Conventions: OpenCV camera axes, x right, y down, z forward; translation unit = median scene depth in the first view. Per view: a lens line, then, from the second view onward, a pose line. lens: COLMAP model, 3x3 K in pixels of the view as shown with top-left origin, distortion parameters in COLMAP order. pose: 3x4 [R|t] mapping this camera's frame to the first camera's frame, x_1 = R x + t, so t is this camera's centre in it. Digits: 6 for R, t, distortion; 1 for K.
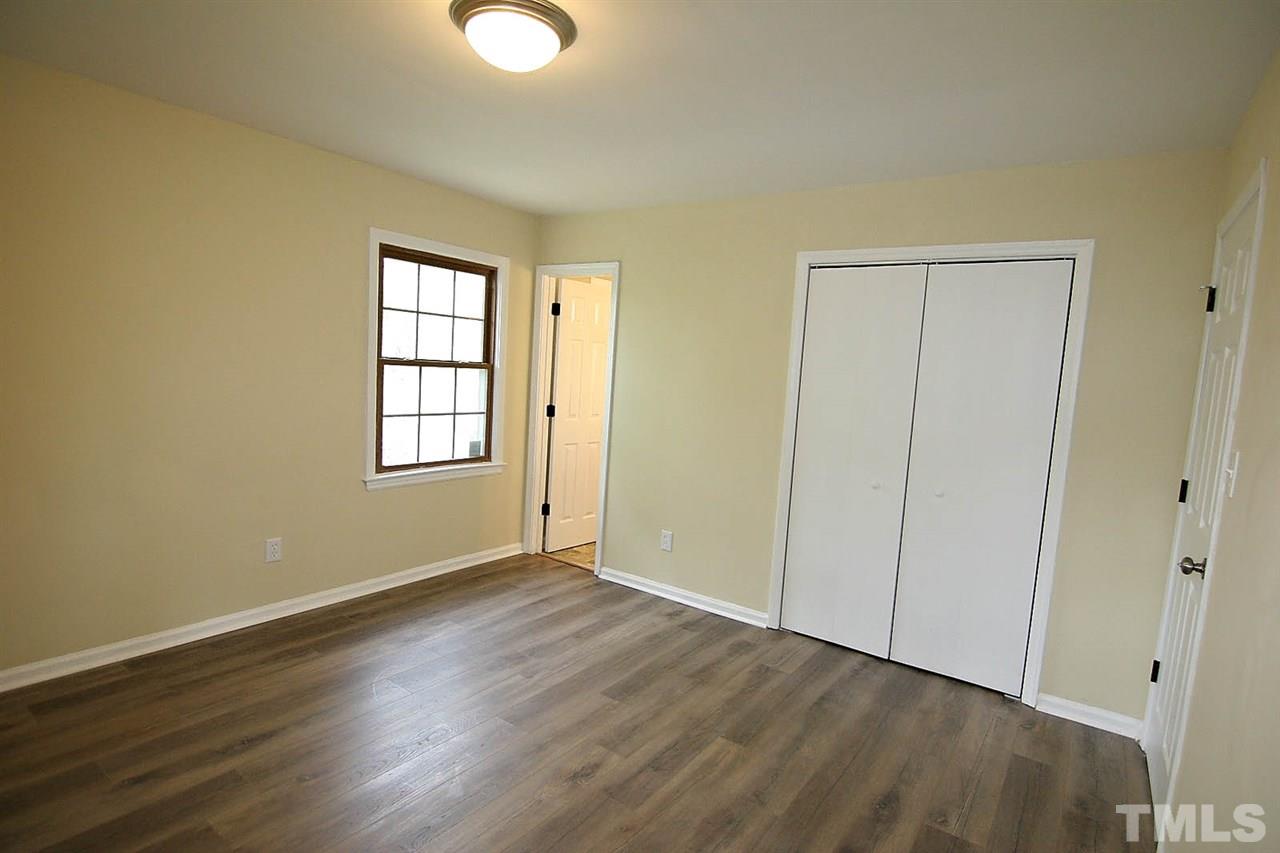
lens RADIAL K [[649.2, 0, 644.9], [0, 649.2, 436.3], [0, 0, 1]] dist [-0.009877, -0.008826]
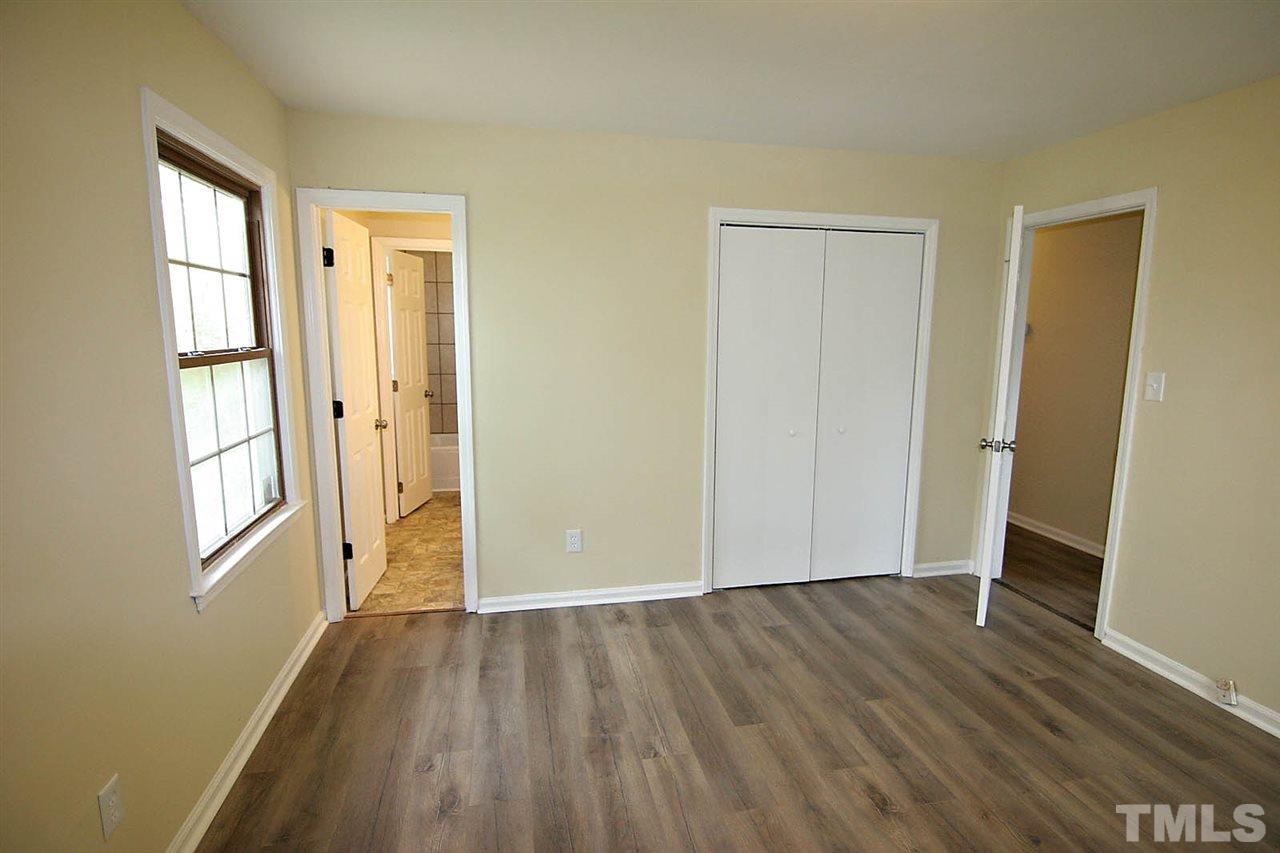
lens RADIAL K [[649.2, 0, 644.9], [0, 649.2, 437.2], [0, 0, 1]] dist [-0.009877, -0.008826]
pose [[0.674273, -0.178167, 0.716667, -0.545255], [0.113335, 0.983929, 0.137979, -0.088720], [-0.729733, -0.011812, 0.683630, 0.393627]]
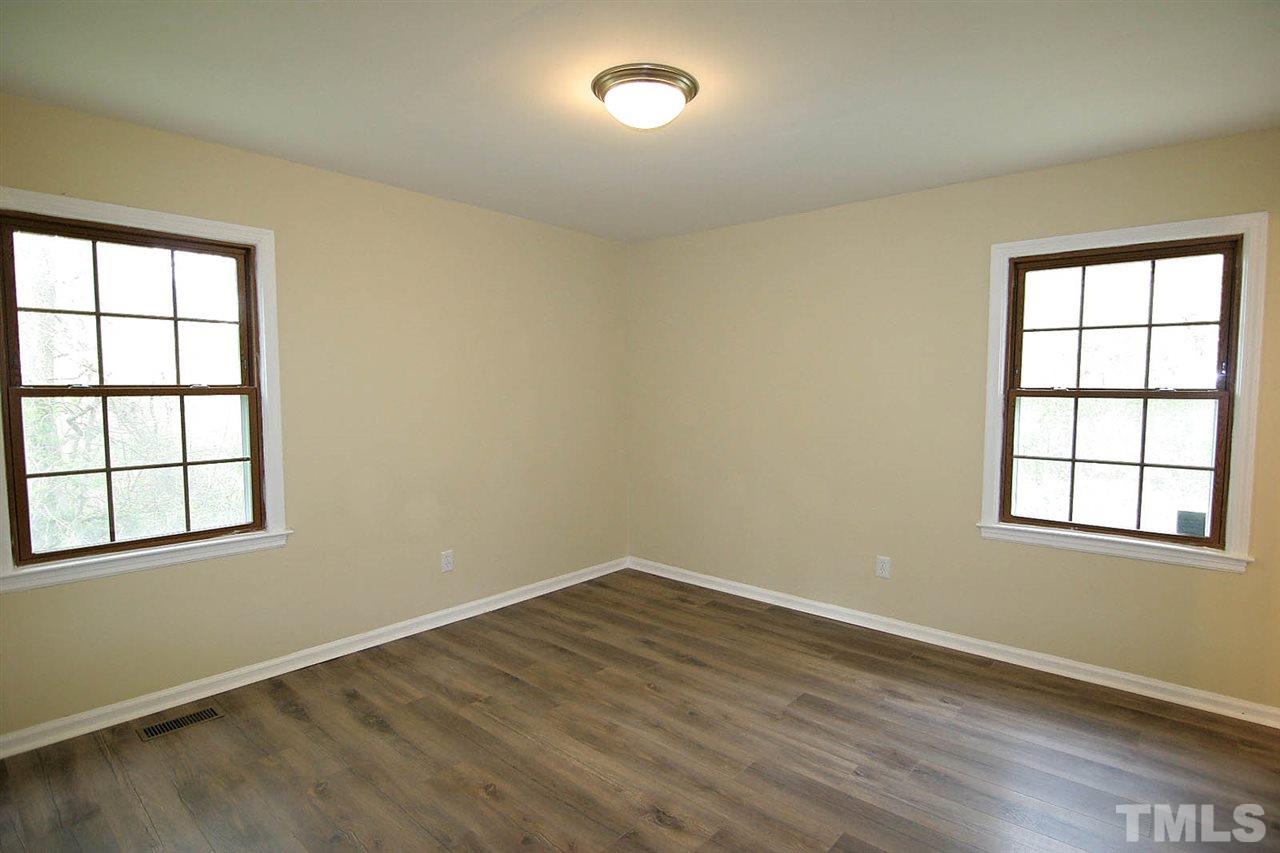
lens RADIAL K [[649.2, 0, 649.2], [0, 649.2, 432.3], [0, 0, 1]] dist [-0.009877, -0.008826]
pose [[-0.091335, 0.009695, -0.995773, 0.509914], [-0.117725, 0.992835, 0.020465, -0.024453], [0.988837, 0.119097, -0.089539, 0.623321]]
